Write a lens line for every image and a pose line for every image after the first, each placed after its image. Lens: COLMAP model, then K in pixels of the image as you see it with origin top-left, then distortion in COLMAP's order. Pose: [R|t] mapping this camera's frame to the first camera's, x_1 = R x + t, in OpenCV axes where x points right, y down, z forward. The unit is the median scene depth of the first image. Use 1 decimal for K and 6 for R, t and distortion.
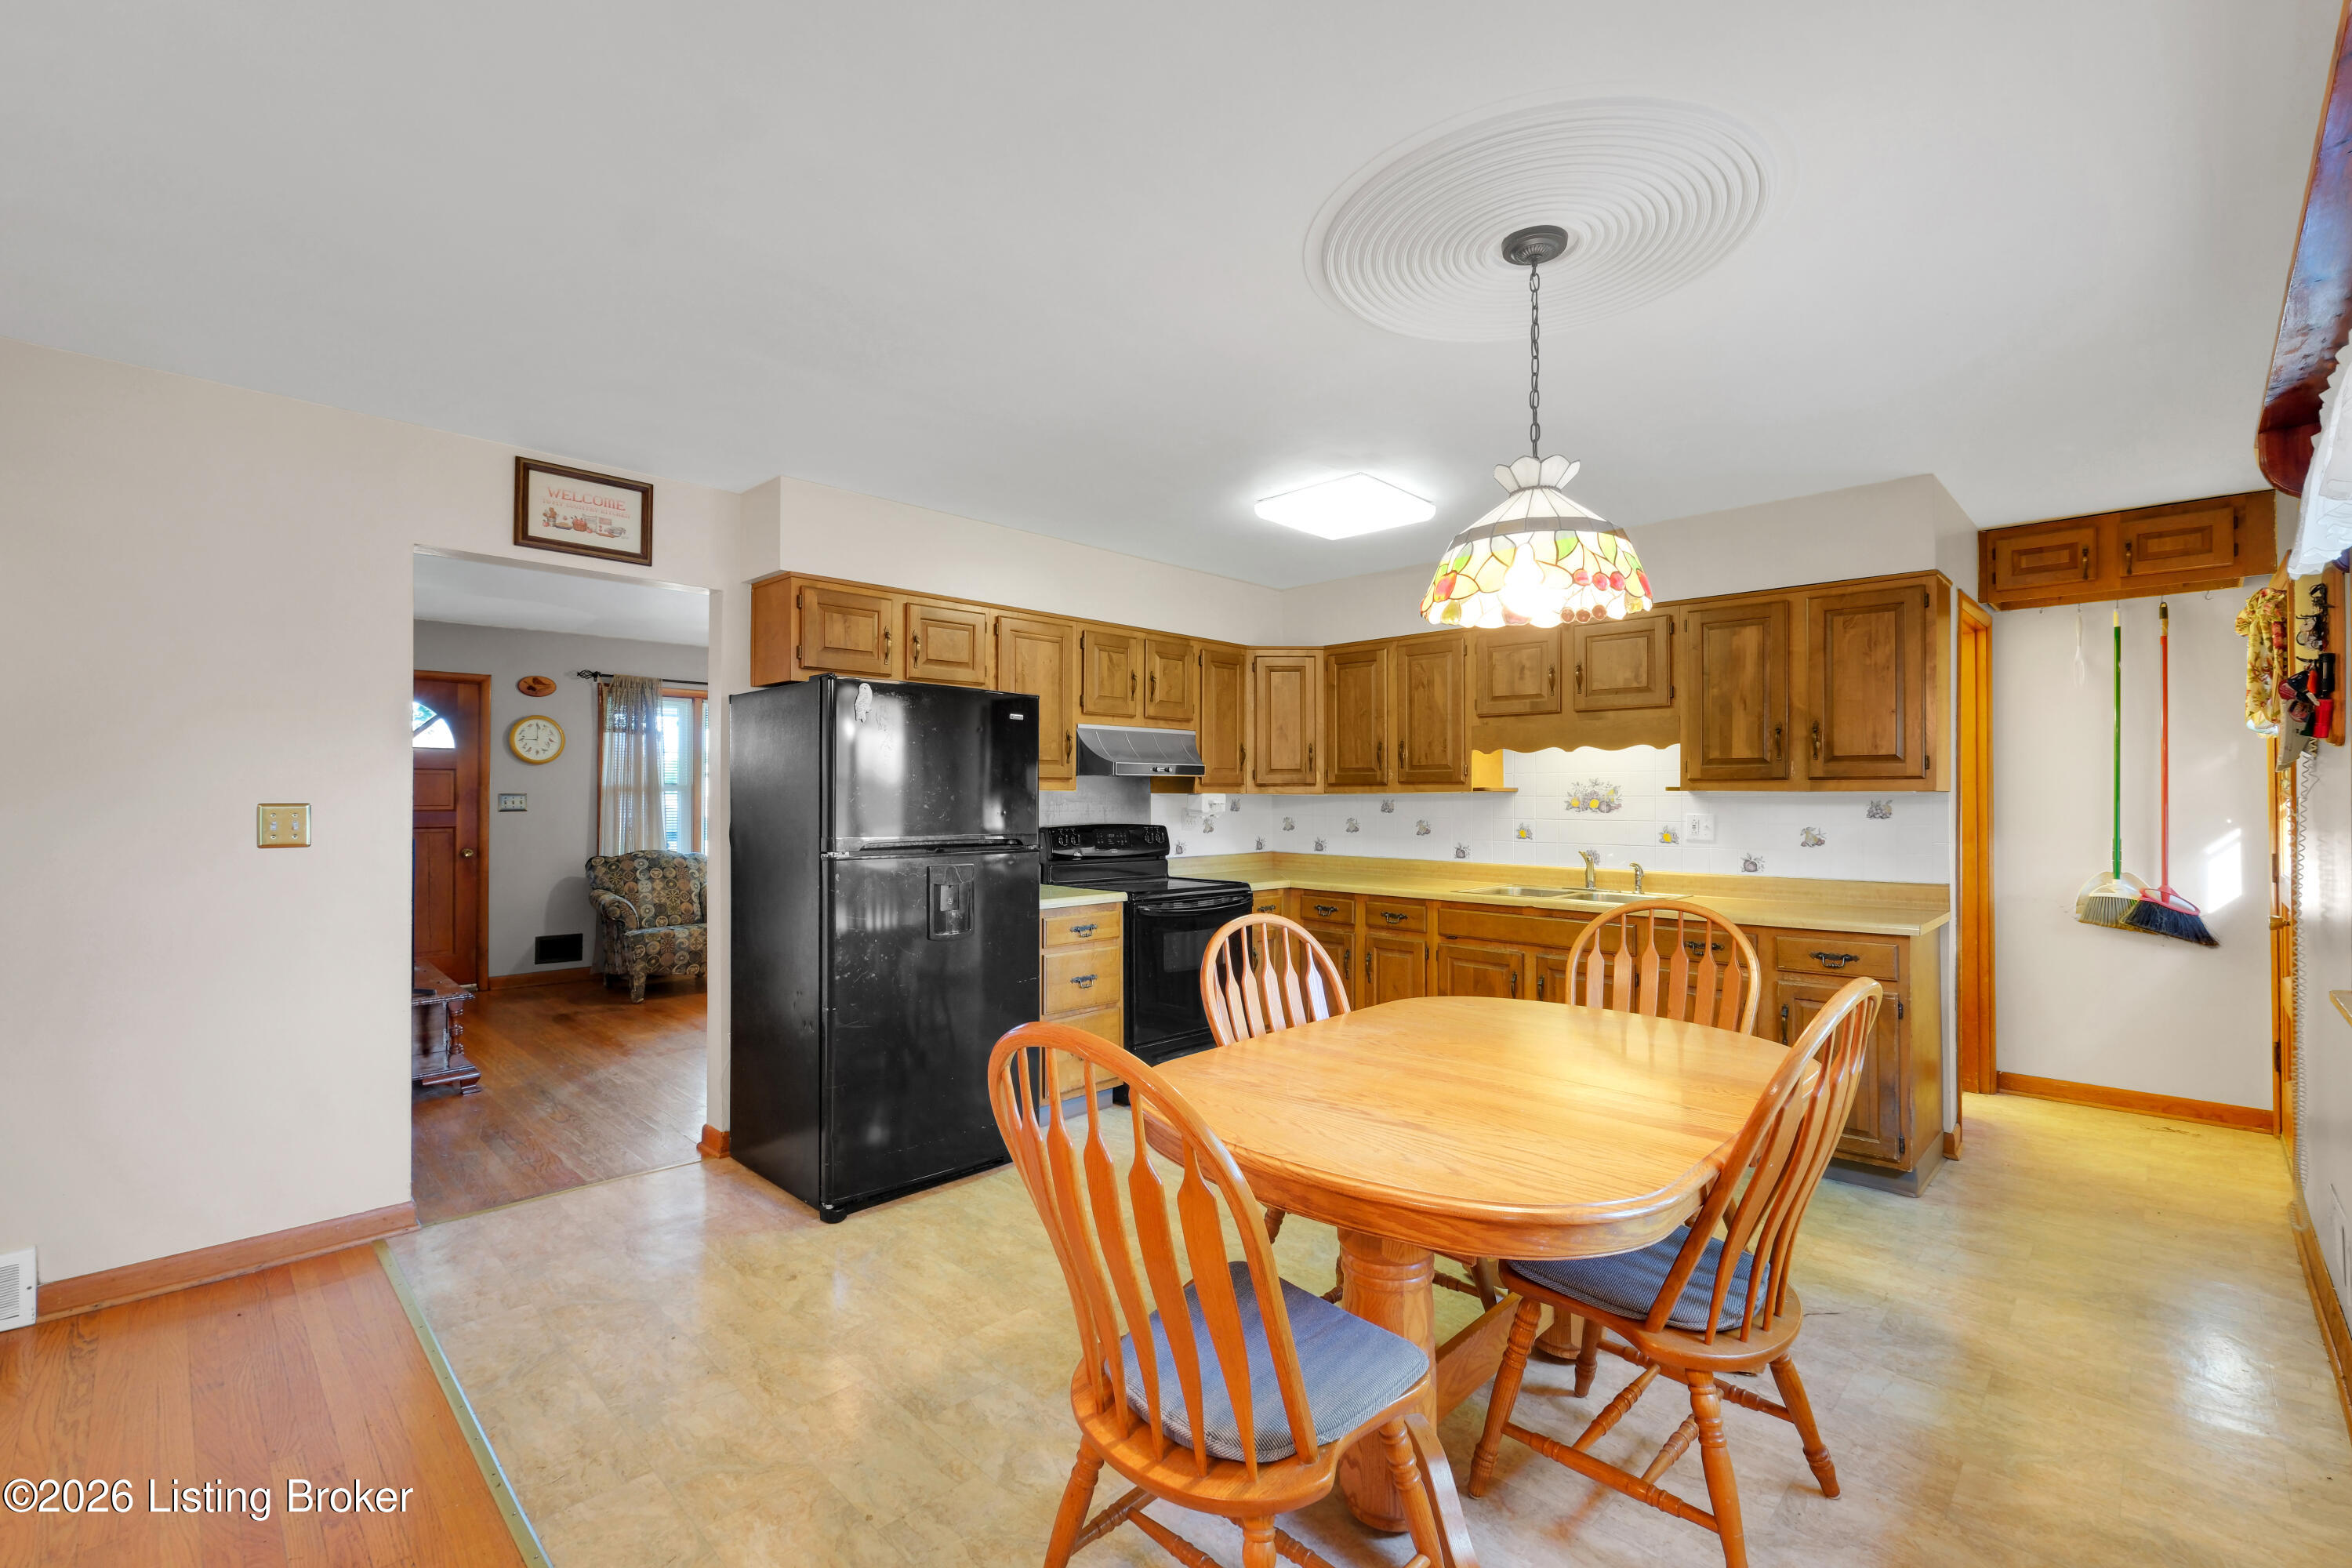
lens RADIAL K [[1015.2, 0, 1171.0], [0, 1015.2, 788.3], [0, 0, 1]] dist [-0.003116, -0.000367]
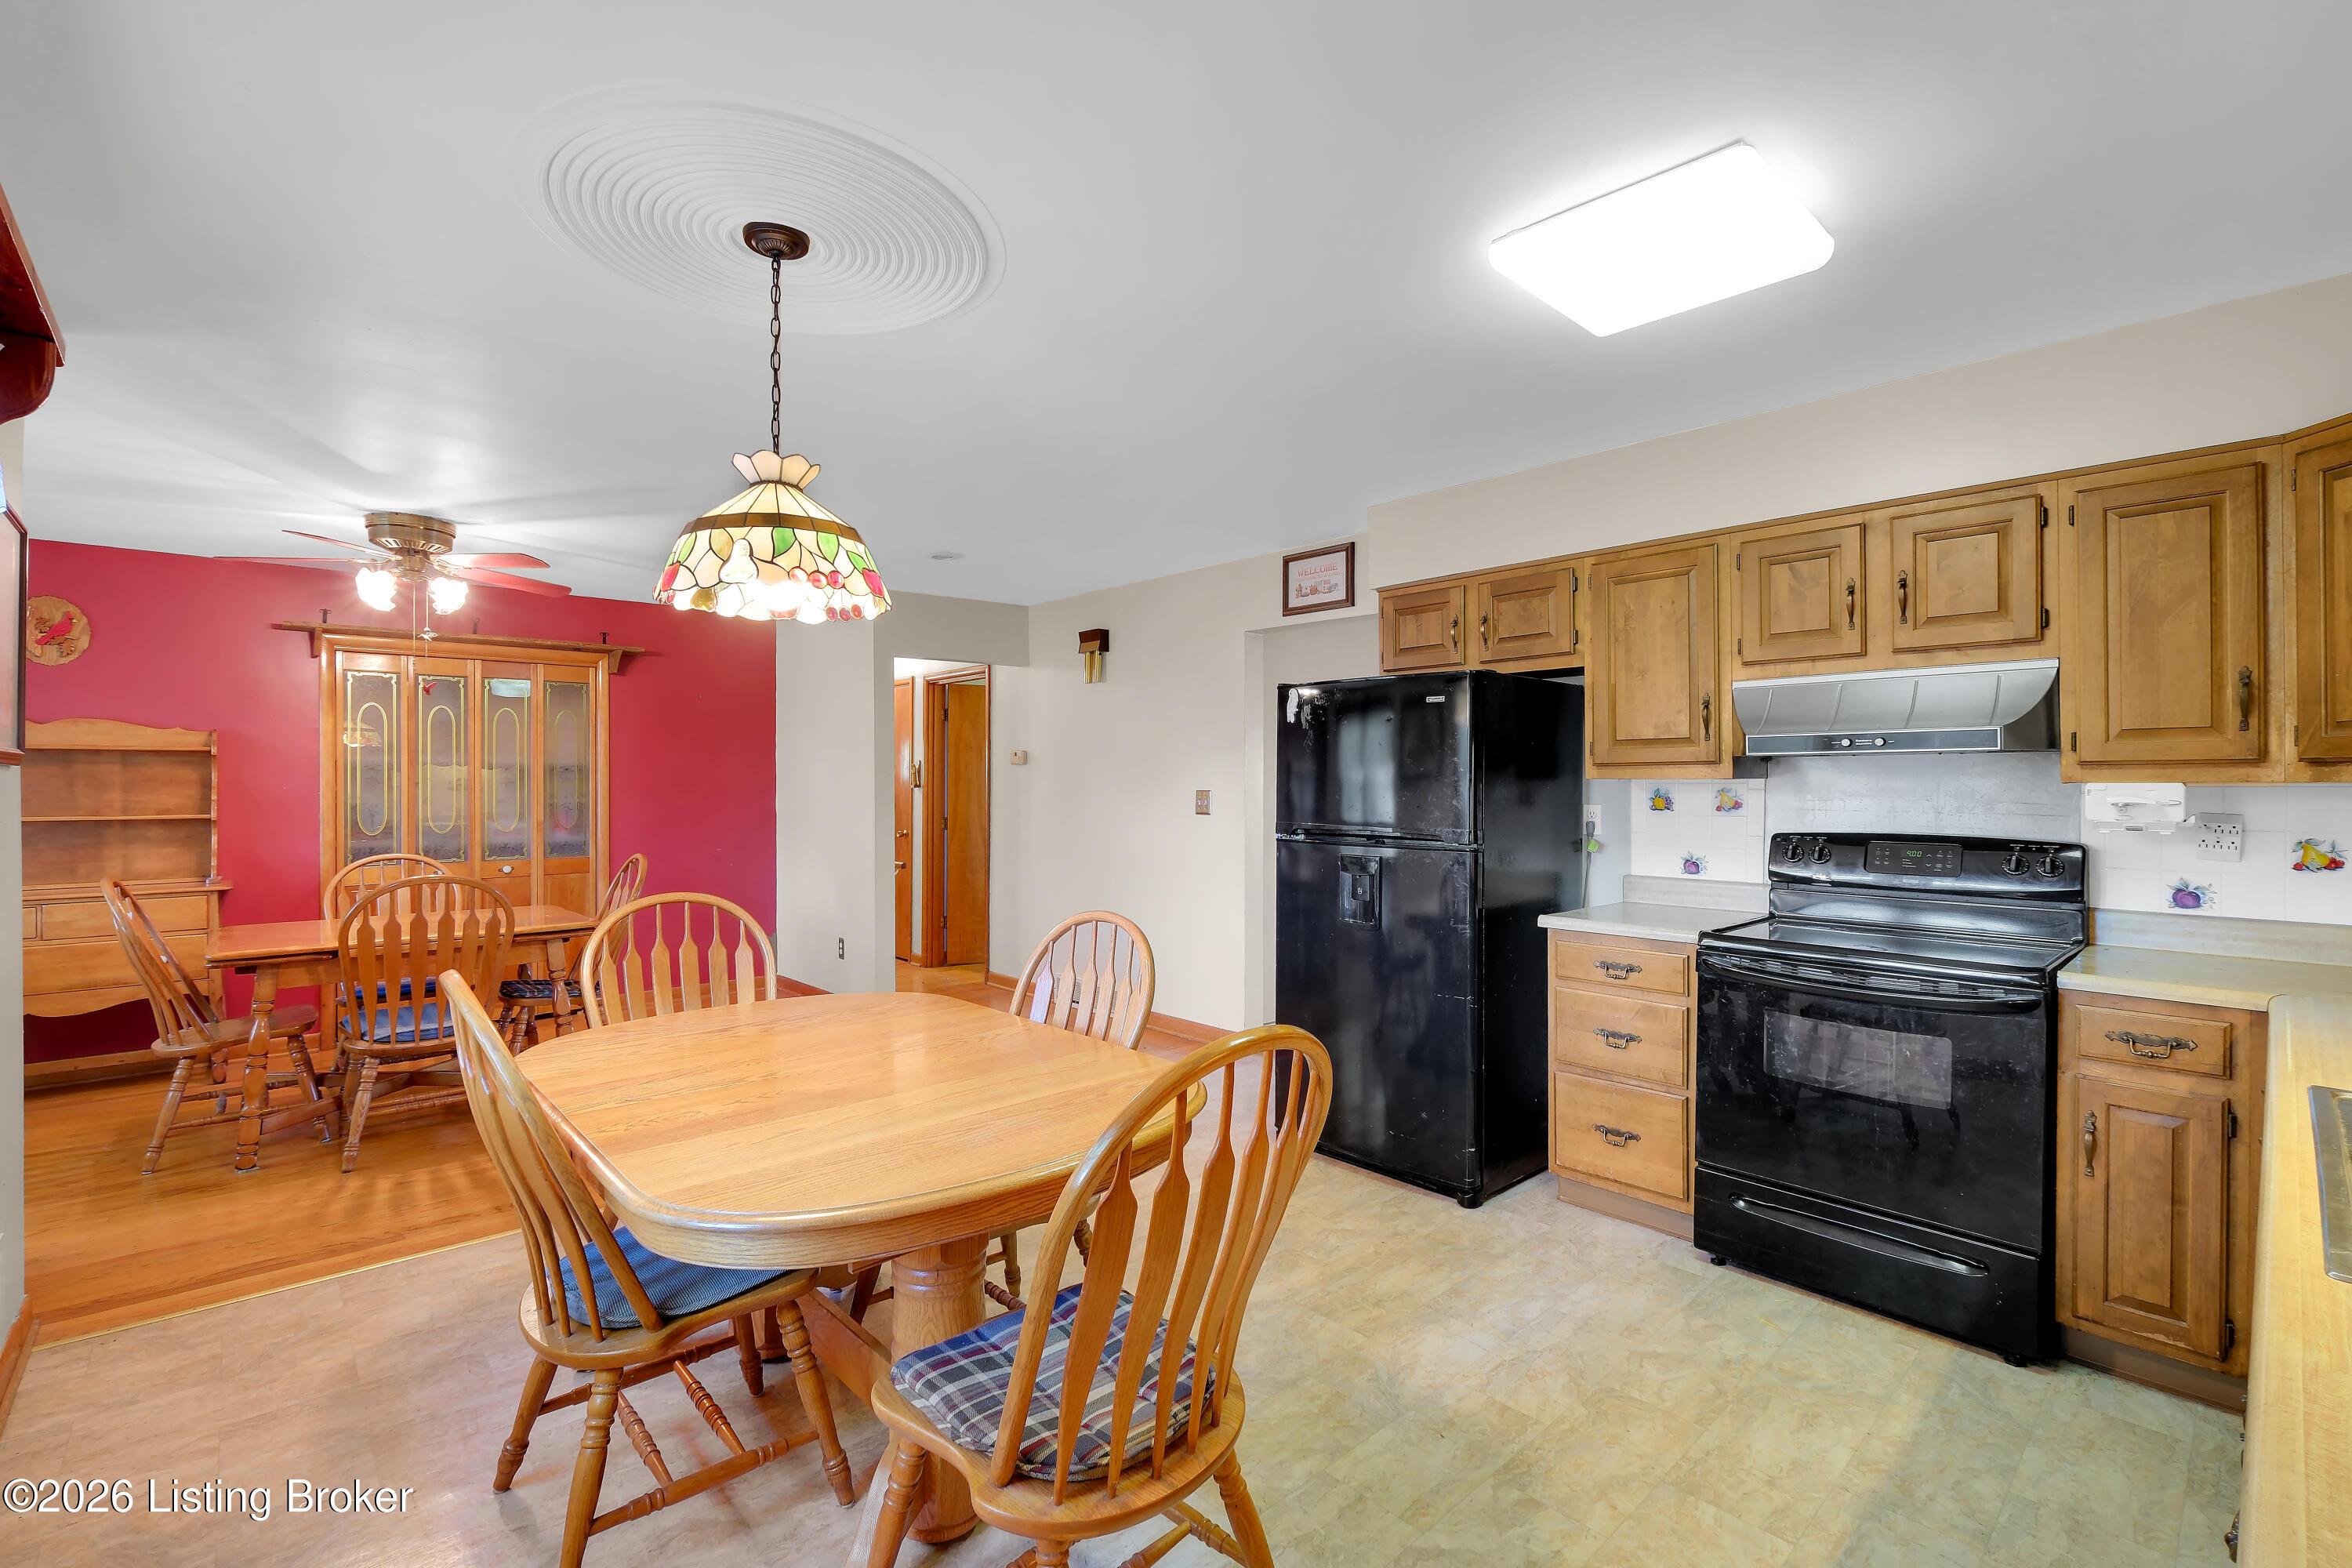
lens RADIAL K [[1024.1, 0, 1170.6], [0, 1024.1, 781.0], [0, 0, 1]] dist [-0.001833, -0.000079]
pose [[-0.041839, -0.004762, -0.999113, 0.591670], [0.007374, 0.999960, -0.005075, 0.004104], [0.999097, -0.007580, -0.041802, 0.624004]]
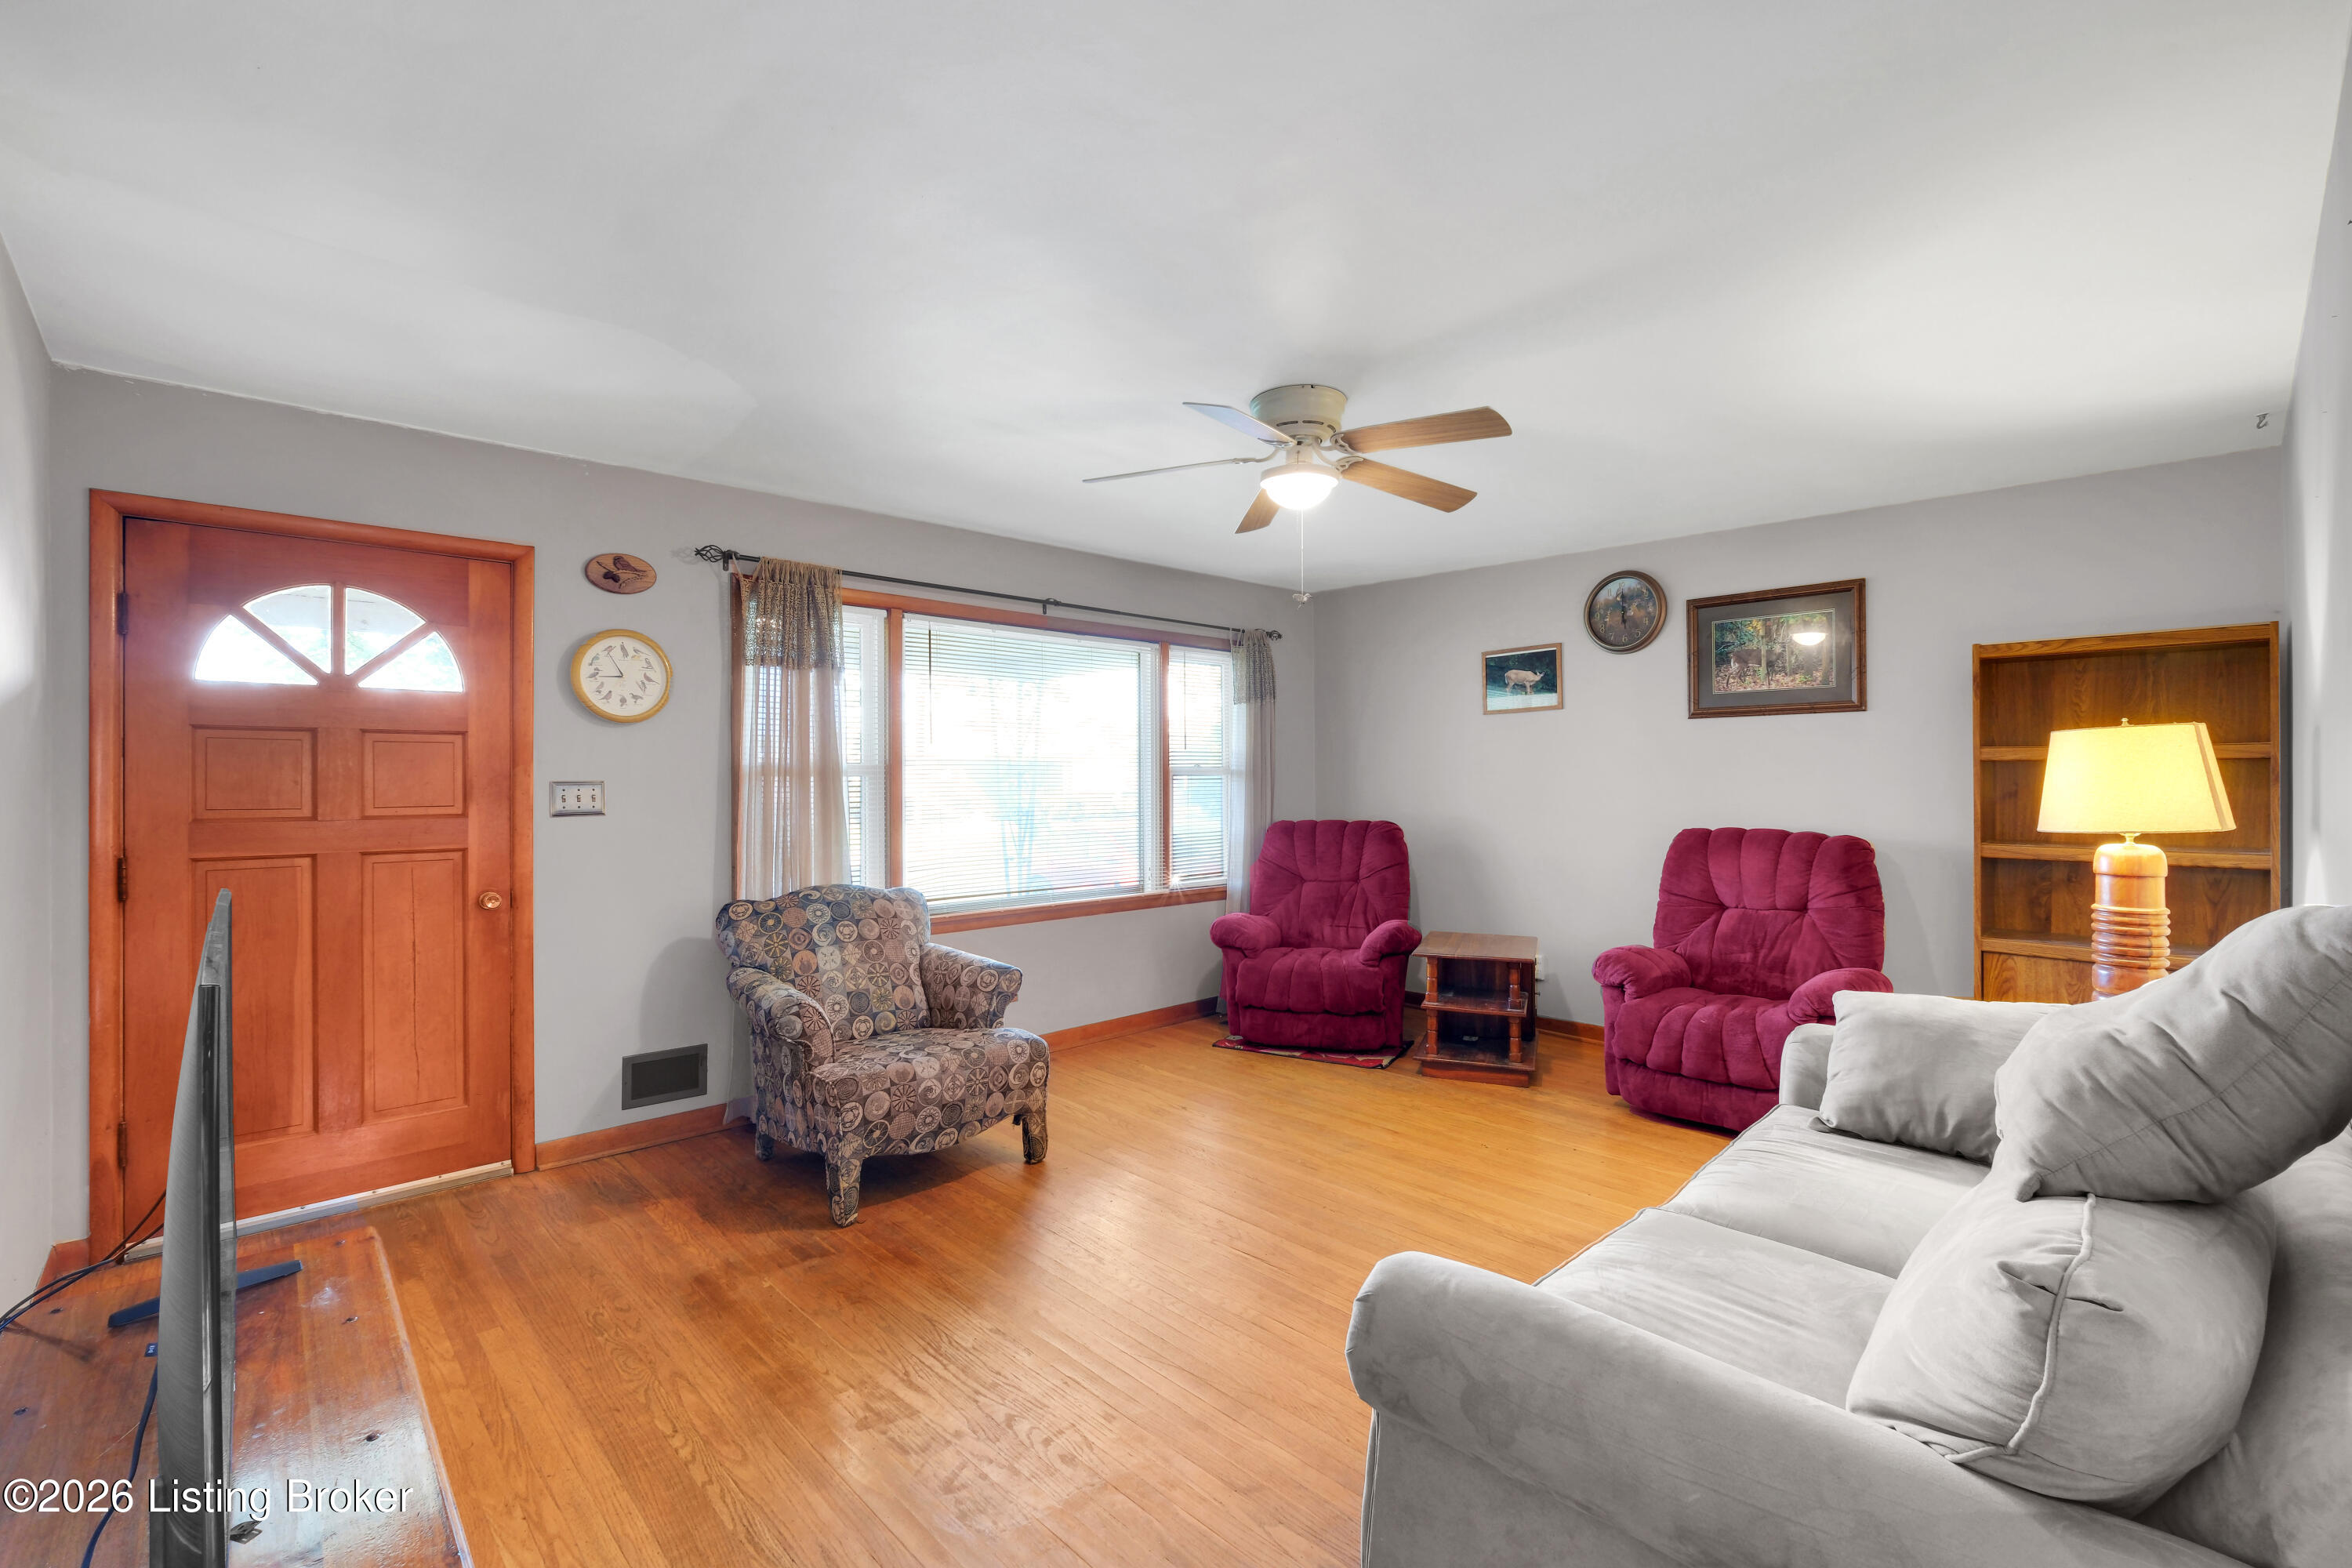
lens RADIAL K [[1011.9, 0, 1173.5], [0, 1011.9, 777.6], [0, 0, 1]] dist [-0.002443, -0.000692]
pose [[0.999710, -0.004418, -0.023693, -0.494025], [0.004574, 0.999968, 0.006544, 0.002149], [0.023664, -0.006650, 0.999698, 0.729656]]
